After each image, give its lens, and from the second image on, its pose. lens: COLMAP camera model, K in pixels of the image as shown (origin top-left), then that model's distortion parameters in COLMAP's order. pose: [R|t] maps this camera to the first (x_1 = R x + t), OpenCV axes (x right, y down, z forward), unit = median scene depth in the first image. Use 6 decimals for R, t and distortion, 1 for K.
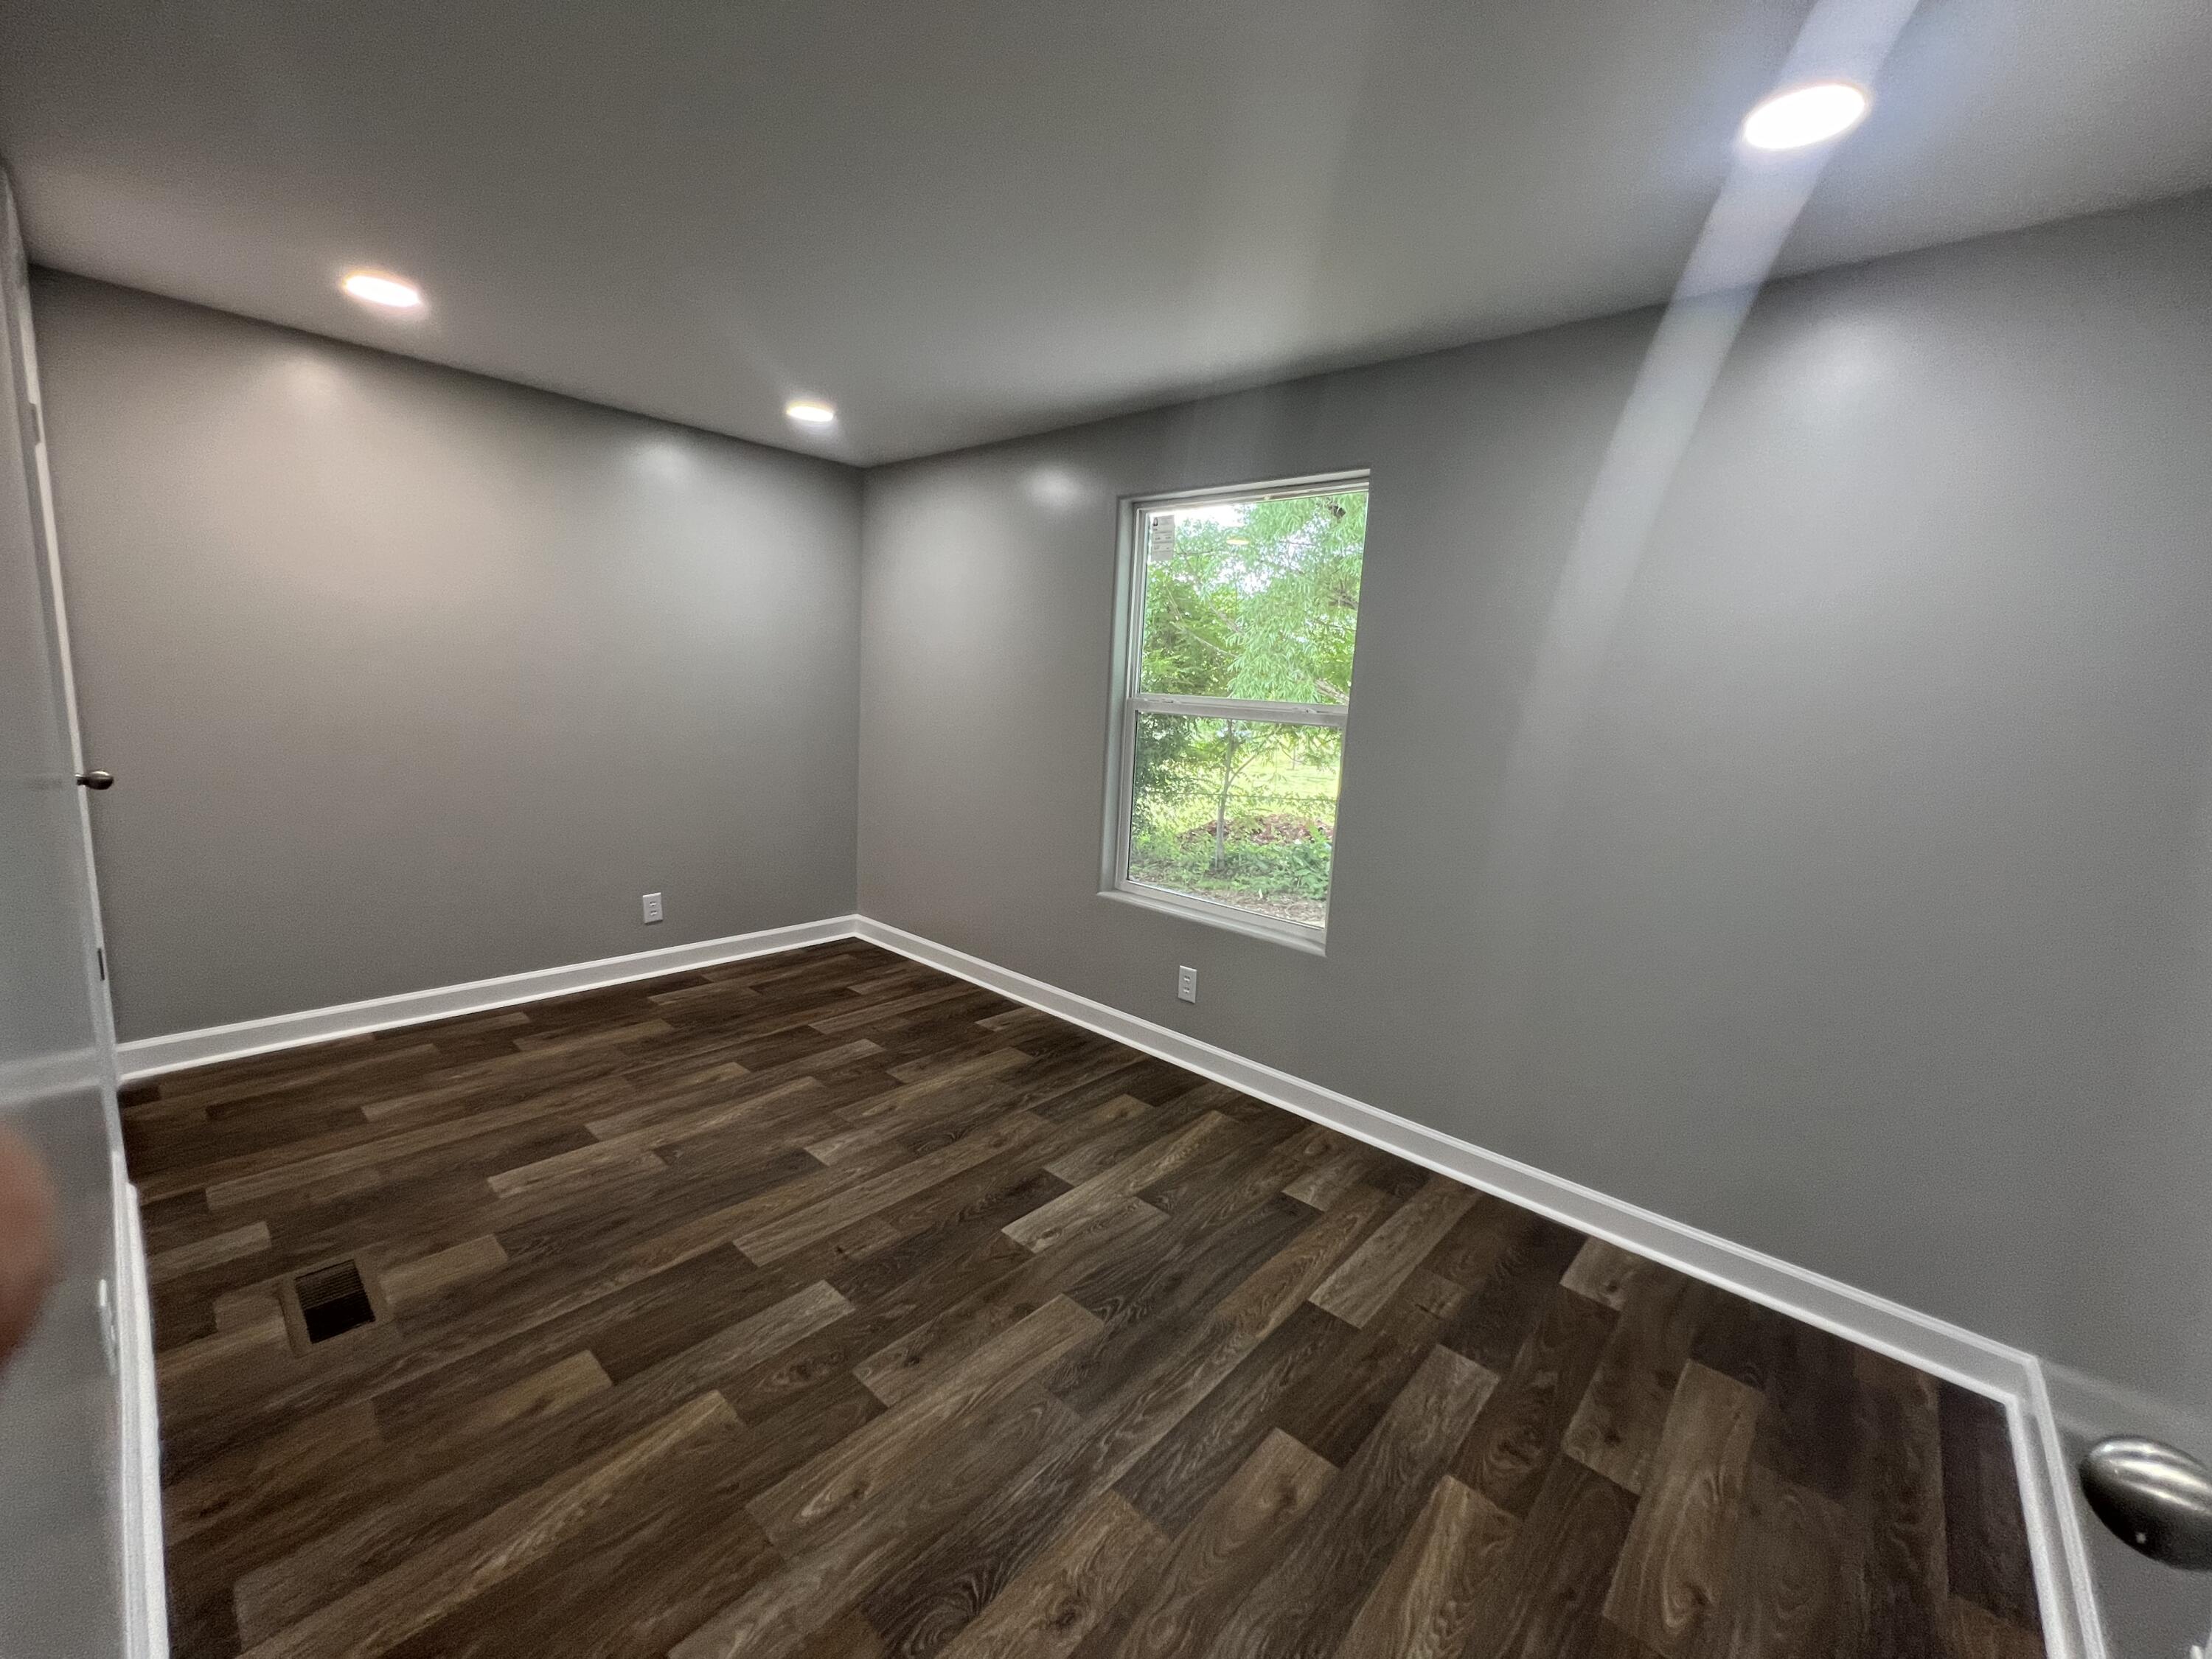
lens RADIAL K [[889.5, 0, 1096.4], [0, 889.5, 810.7], [0, 0, 1]] dist [-0.003531, 0.001114]
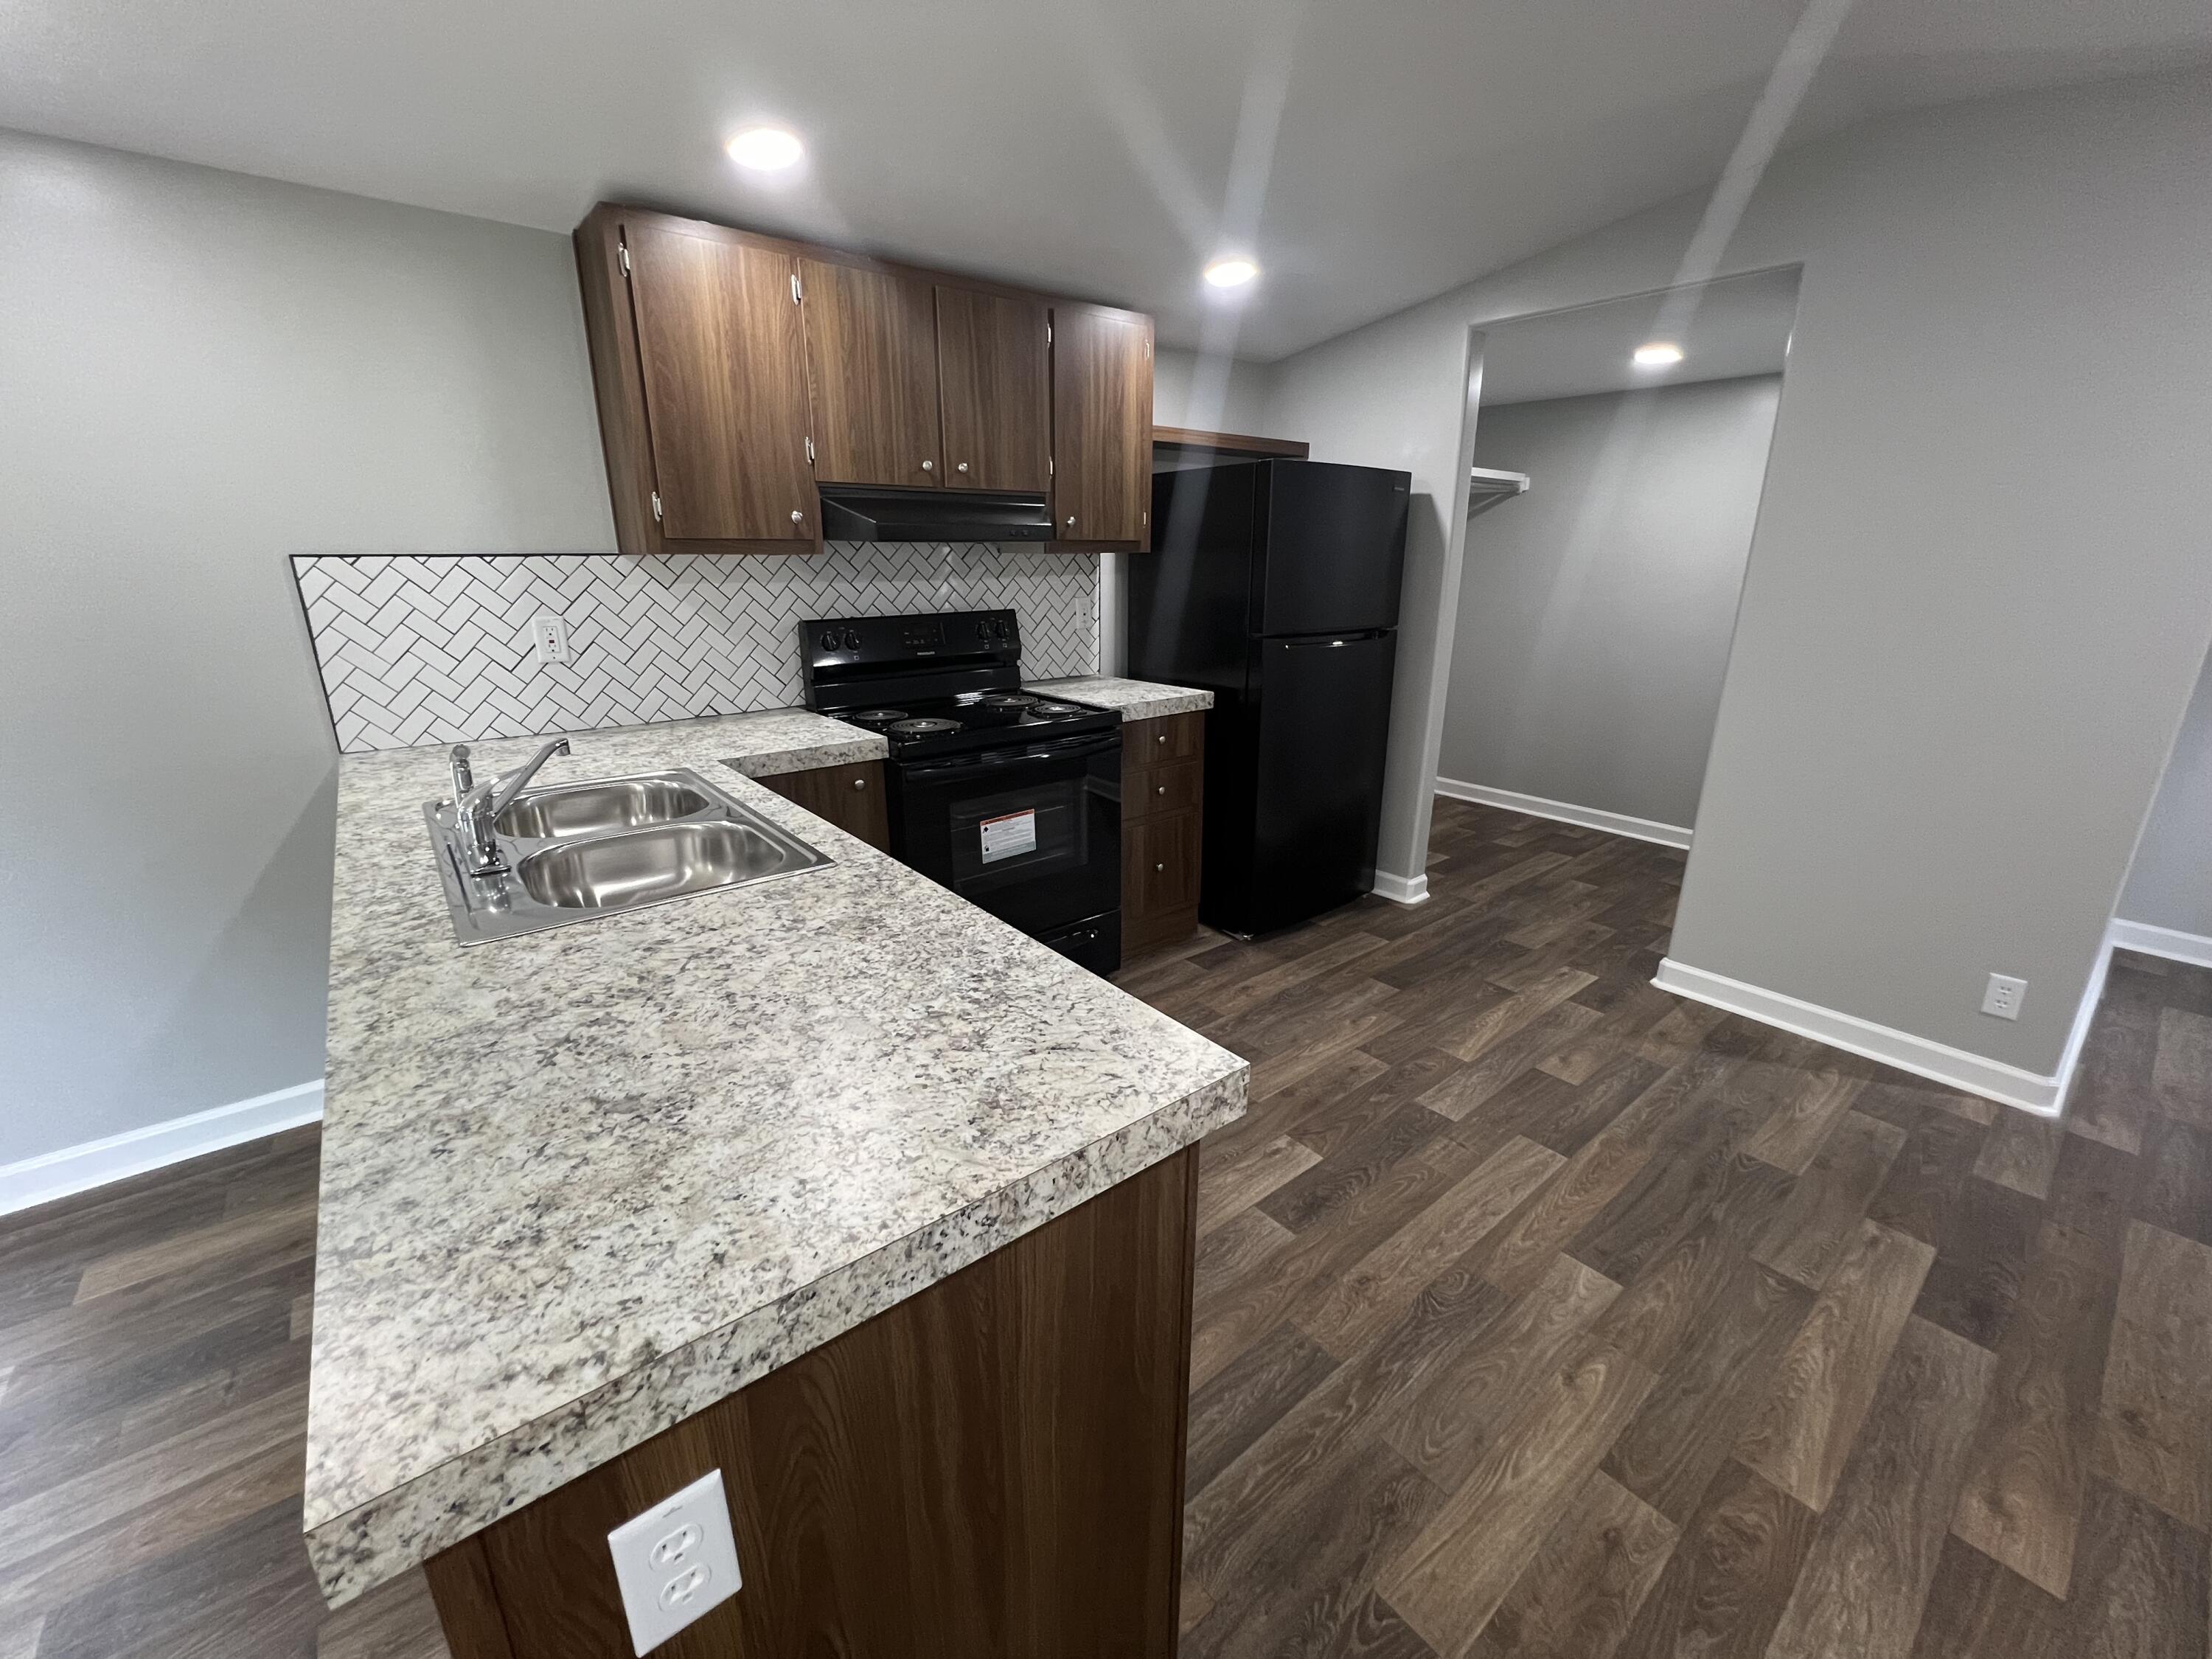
lens RADIAL K [[889.5, 0, 1089.6], [0, 889.5, 831.8], [0, 0, 1]] dist [-0.003531, 0.001114]
pose [[-0.985727, -0.104918, 0.131662, 0.086747], [-0.035281, 0.893432, 0.447810, -0.432791], [-0.164614, 0.436773, -0.884382, 2.373185]]
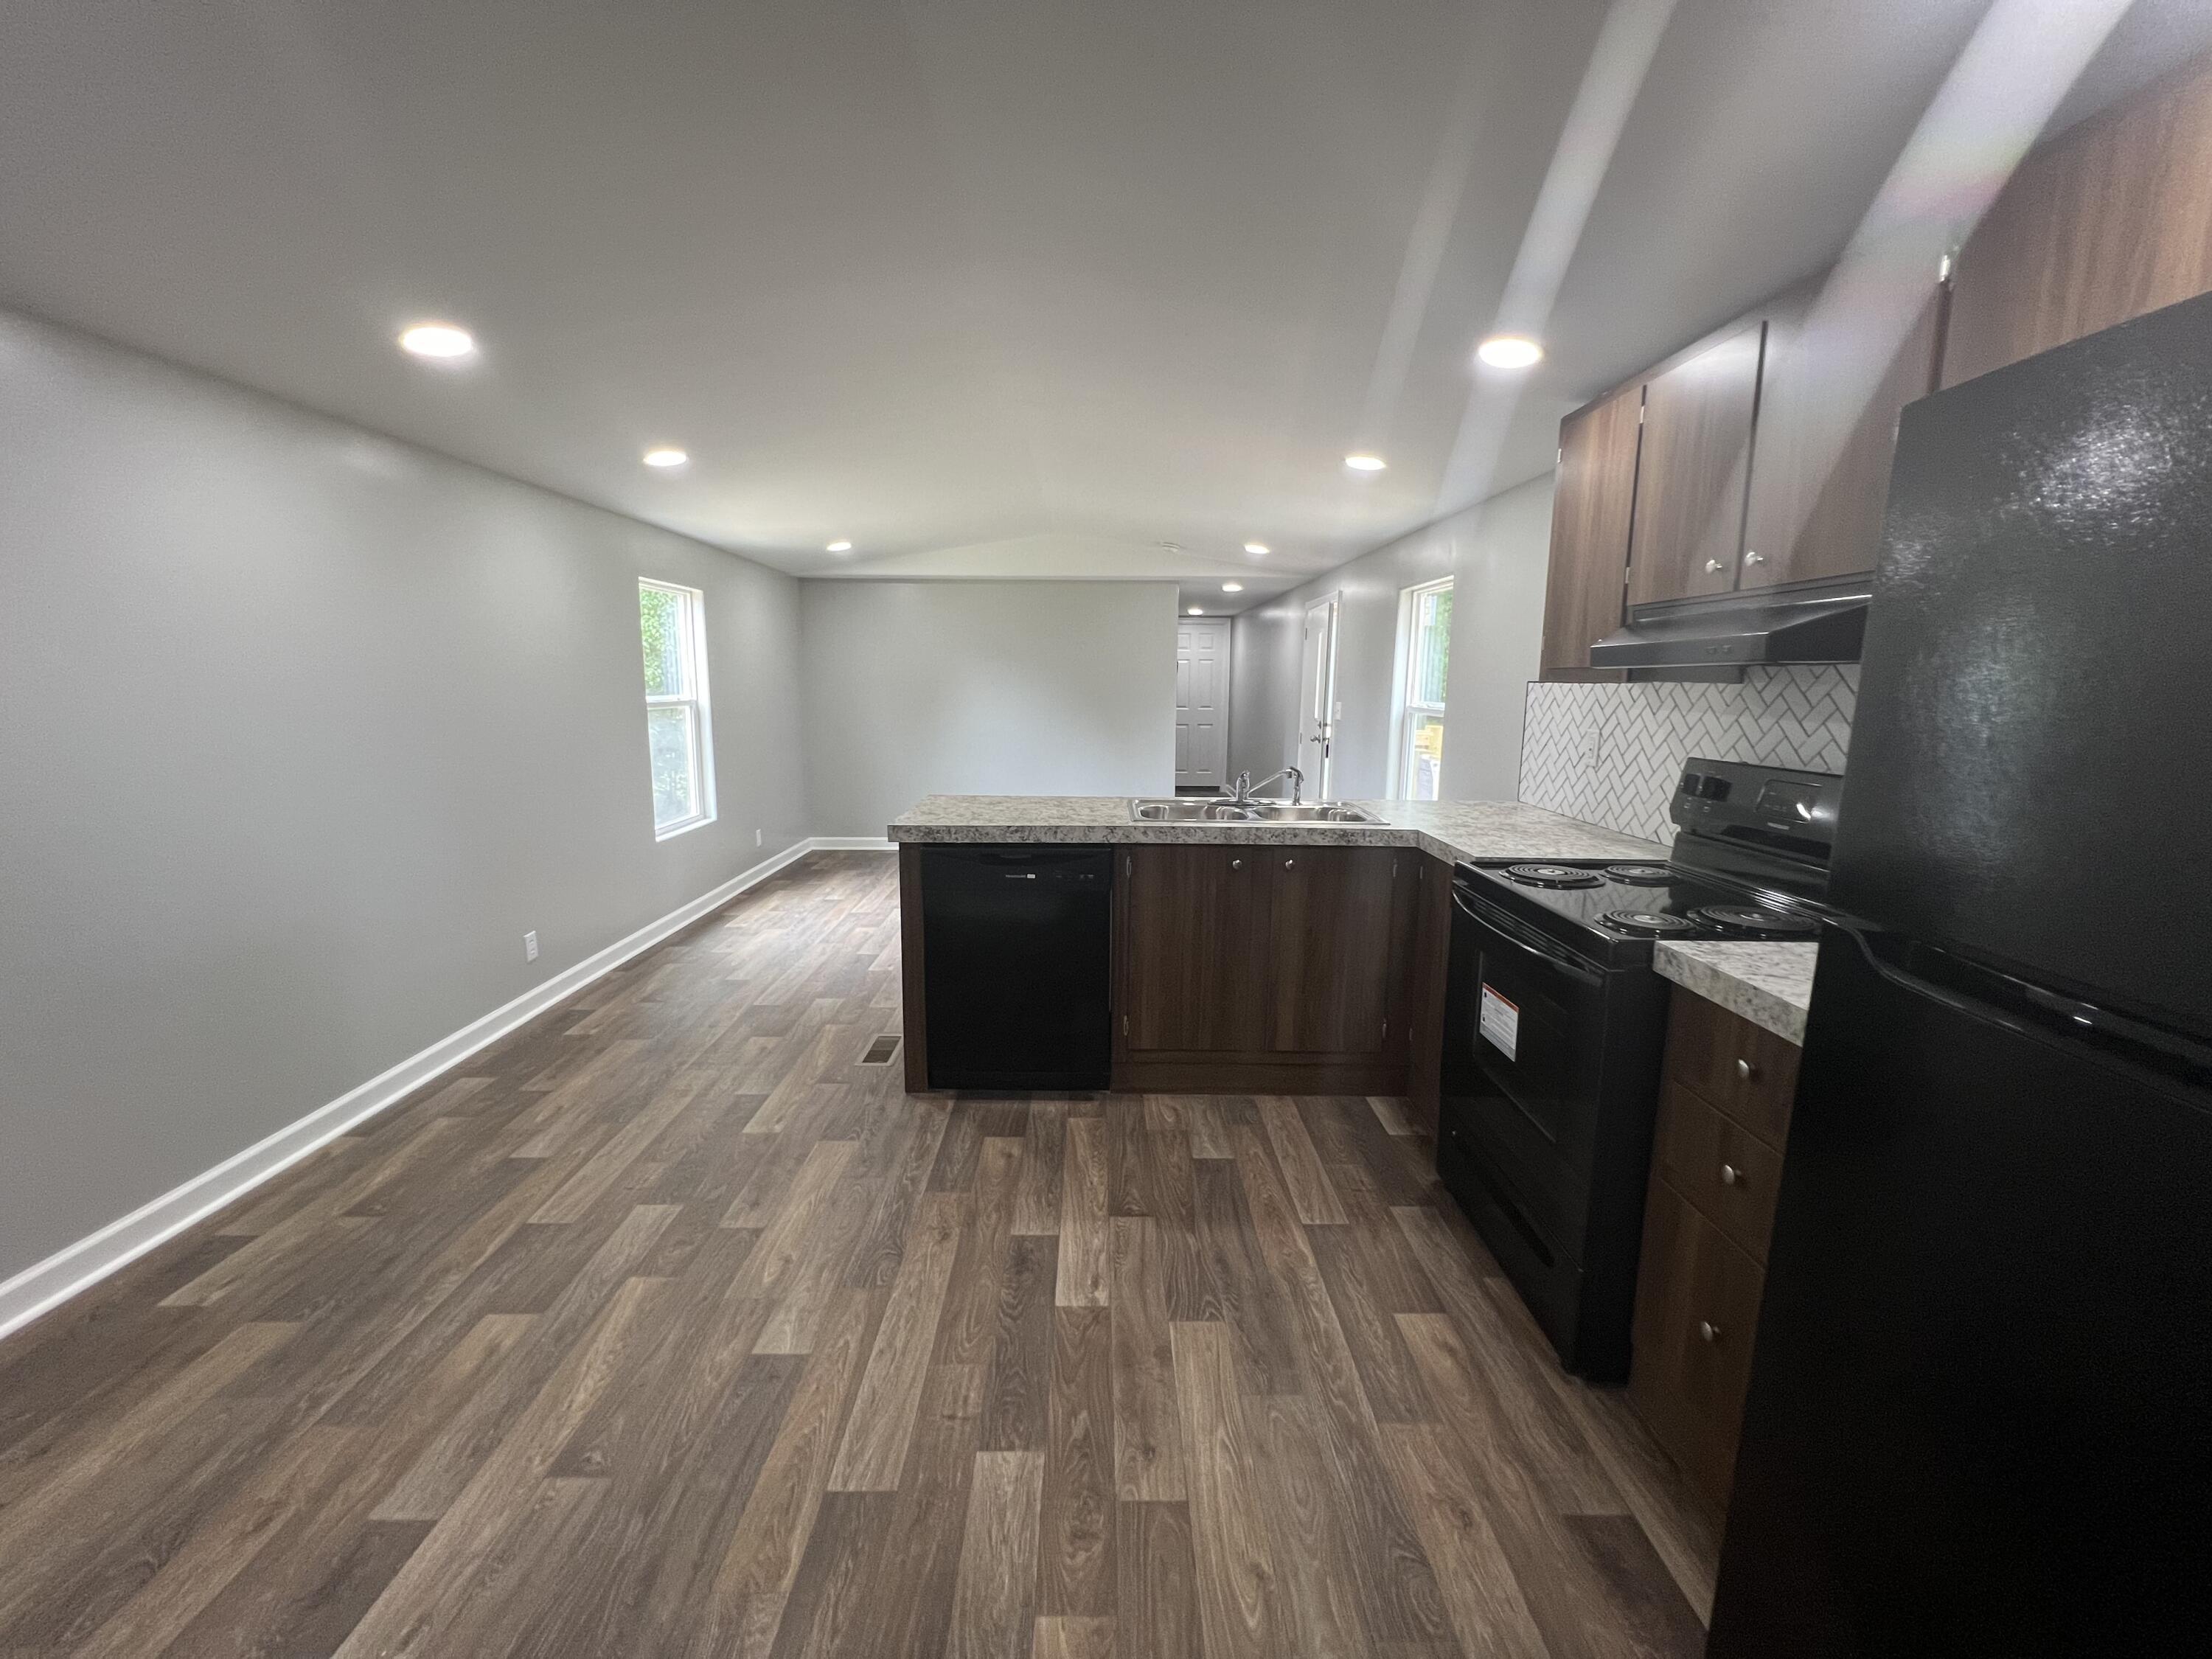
lens RADIAL K [[889.9, 0, 1107.0], [0, 889.9, 836.4], [0, 0, 1]] dist [-0.004568, 0.000995]
pose [[0.734072, -0.163788, 0.659023, -0.812217], [0.129141, 0.986437, 0.101314, -0.154996], [-0.666679, 0.010735, 0.745268, 0.320503]]
